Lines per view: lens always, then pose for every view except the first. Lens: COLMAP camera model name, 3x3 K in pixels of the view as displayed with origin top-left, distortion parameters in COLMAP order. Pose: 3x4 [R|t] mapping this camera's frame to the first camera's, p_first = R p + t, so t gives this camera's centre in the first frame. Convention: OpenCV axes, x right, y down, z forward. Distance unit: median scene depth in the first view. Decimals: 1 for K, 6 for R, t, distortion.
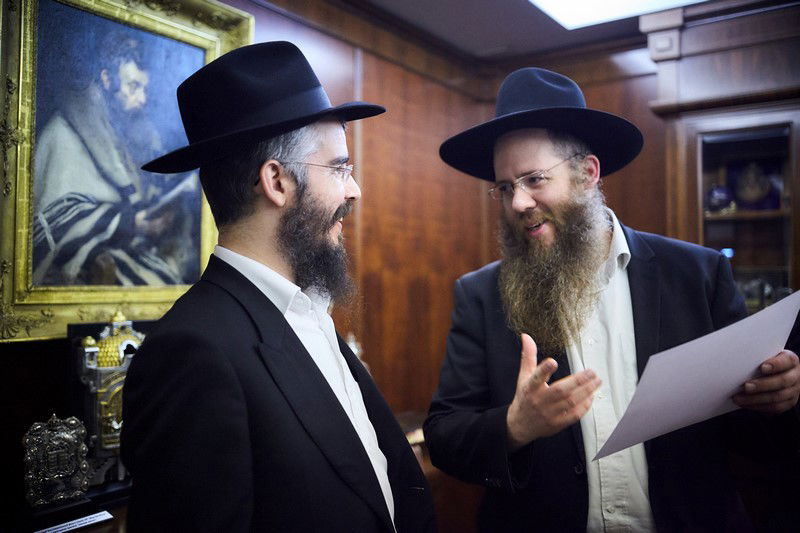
lens RADIAL K [[749.2, 0, 405.7], [0, 749.2, 265.5], [0, 0, 1]] dist [0.005990, 0.000000]
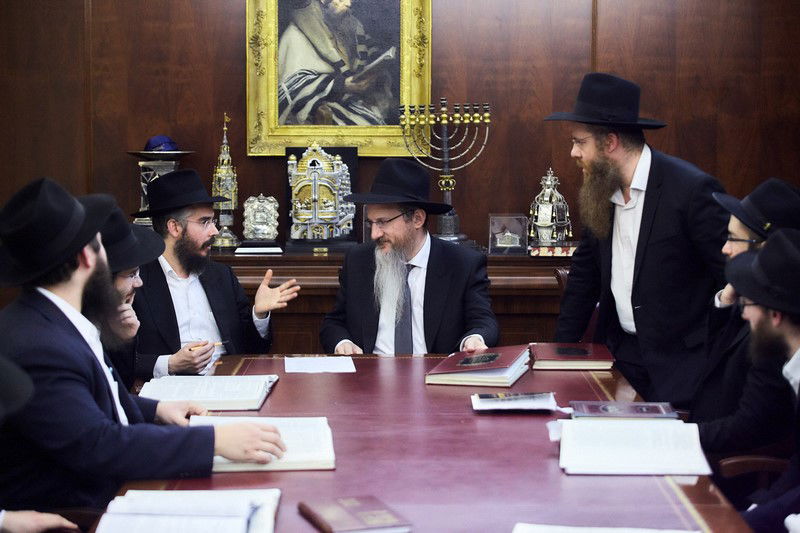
lens RADIAL K [[1797.0, 0, 400.5], [0, 1797.0, 264.6], [0, 0, 1]] dist [-0.029560, 0.000000]
pose [[0.538369, 0.095389, -0.837293, 2.988654], [0.017147, 0.992127, 0.124053, -0.153745], [0.842534, -0.081143, 0.532495, -0.961157]]
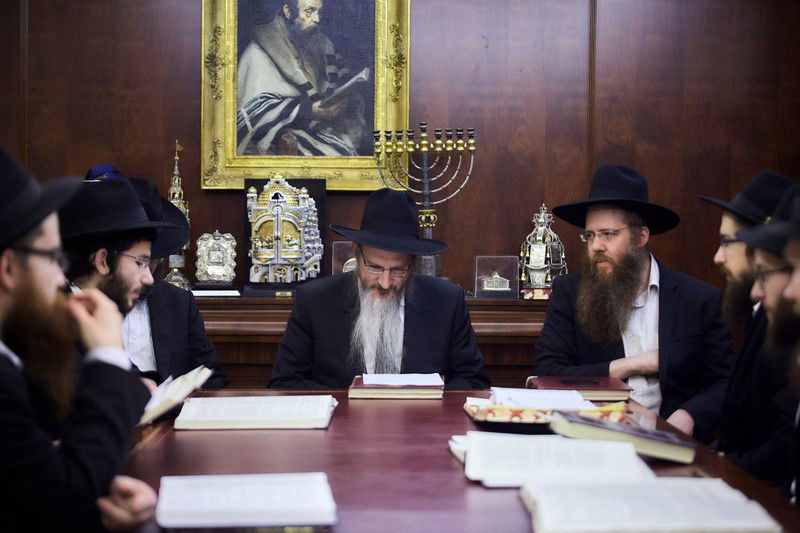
lens RADIAL K [[1797.0, 0, 388.8], [0, 1797.0, 285.9], [0, 0, 1]] dist [-0.029560, 0.000000]
pose [[0.551803, 0.043817, -0.832823, 2.603946], [0.012237, 0.998086, 0.060620, 0.070457], [0.833885, -0.043642, 0.550211, -0.752726]]
